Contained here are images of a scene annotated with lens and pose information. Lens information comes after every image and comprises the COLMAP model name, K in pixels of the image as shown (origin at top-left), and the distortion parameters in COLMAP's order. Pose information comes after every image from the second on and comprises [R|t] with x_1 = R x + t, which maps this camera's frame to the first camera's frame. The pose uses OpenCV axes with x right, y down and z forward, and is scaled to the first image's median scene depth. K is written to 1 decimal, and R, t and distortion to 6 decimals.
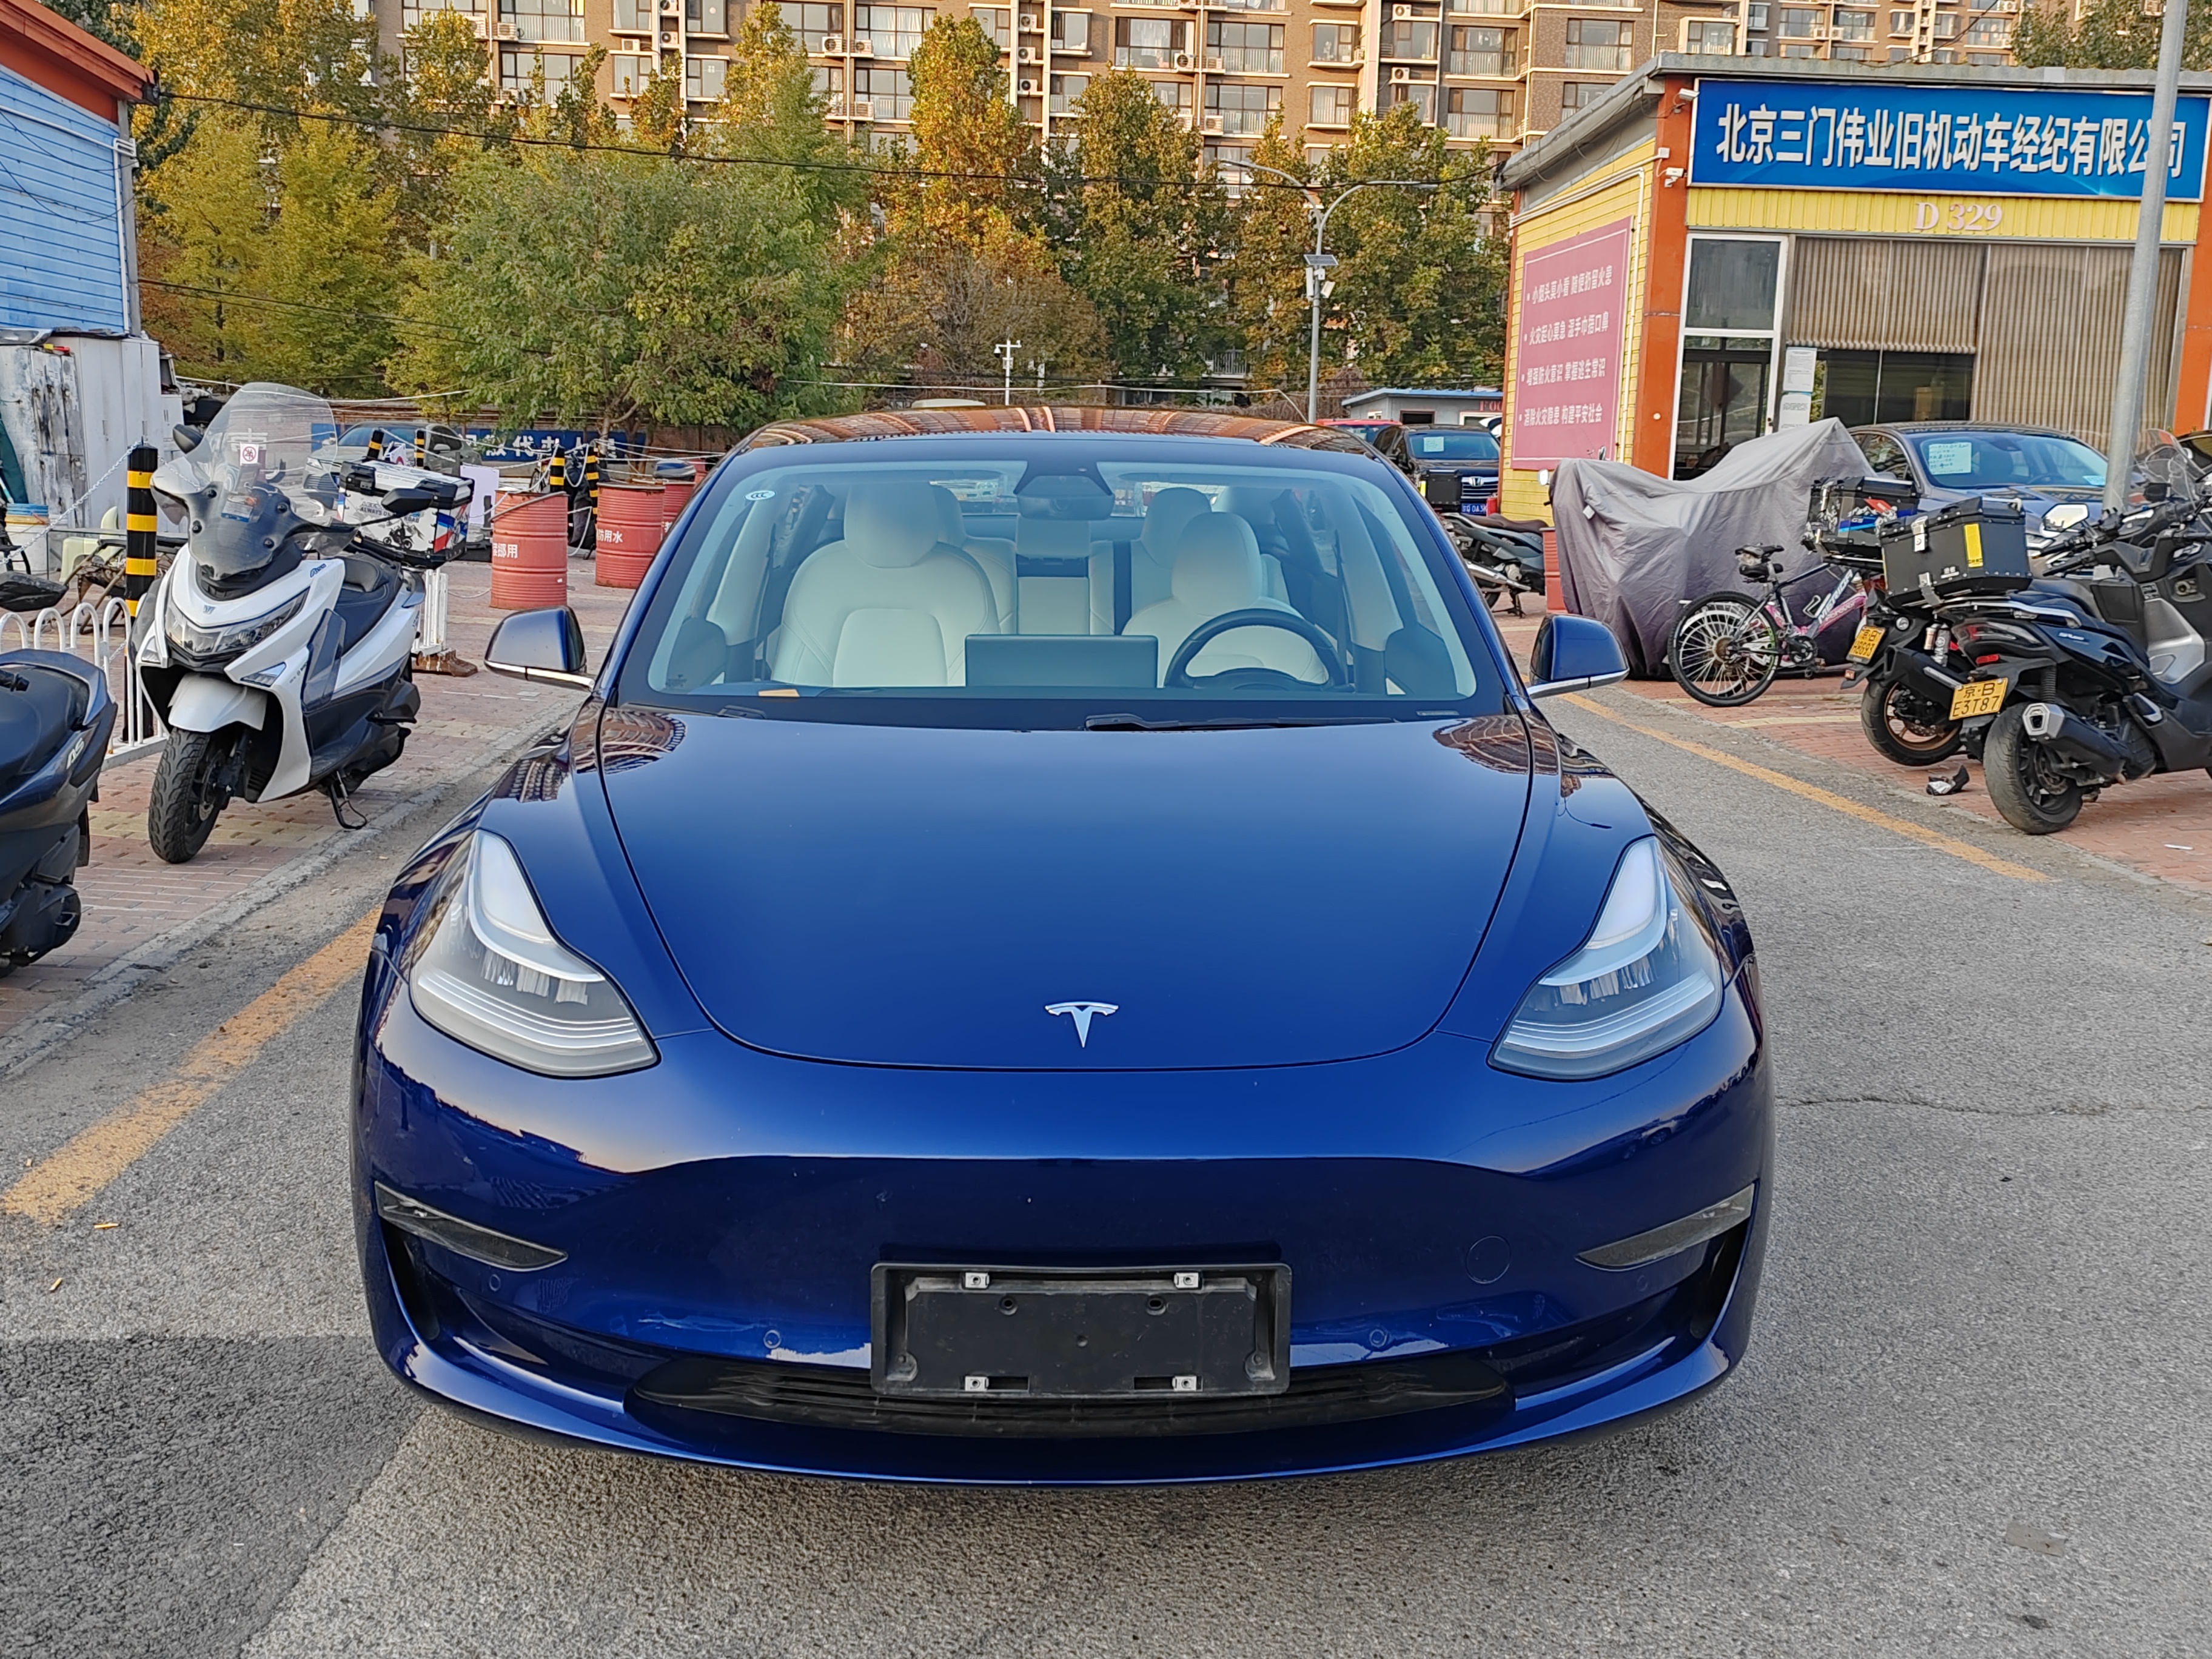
lens RADIAL K [[2121.3, 0, 1106.0], [0, 2121.3, 829.5], [0, 0, 1]] dist [0.037702, -0.062430]
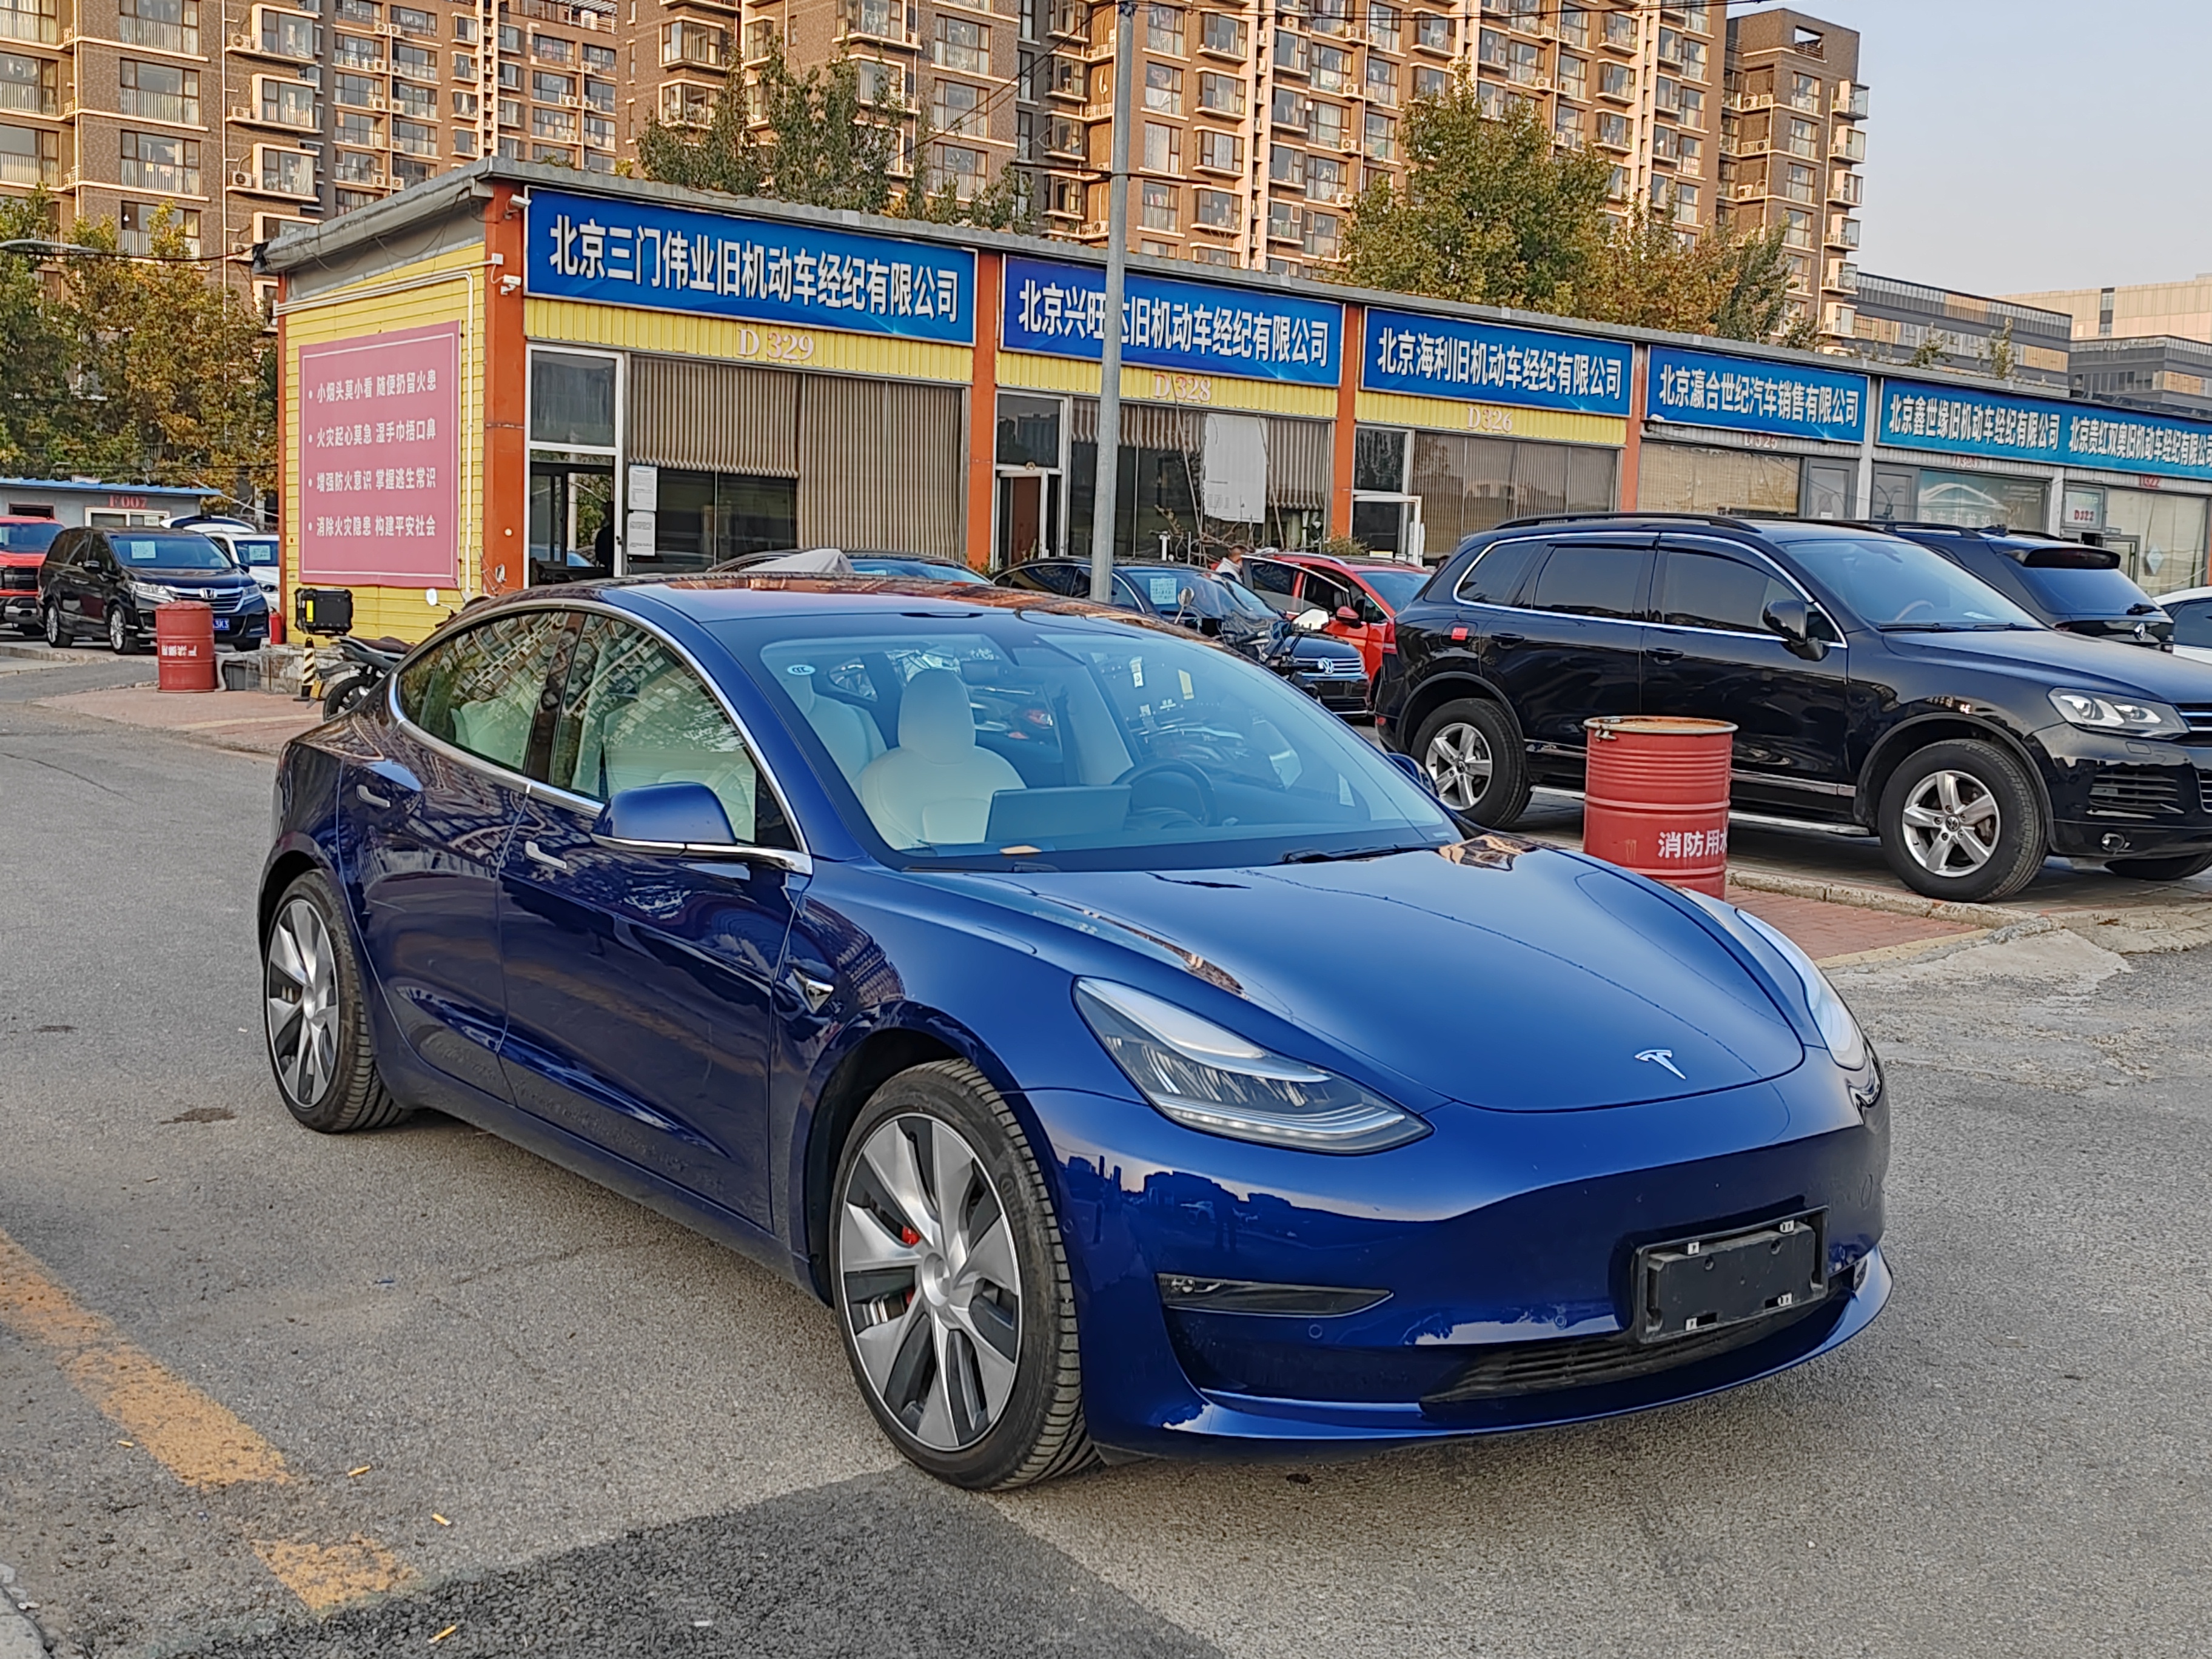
lens RADIAL K [[2408.4, 0, 1106.0], [0, 2408.4, 829.5], [0, 0, 1]] dist [0.008797, -0.041178]
pose [[0.811870, -0.053269, 0.581404, -0.156267], [0.087989, 0.995619, -0.031647, -0.005902], [-0.577170, 0.076850, 0.813000, -0.011885]]
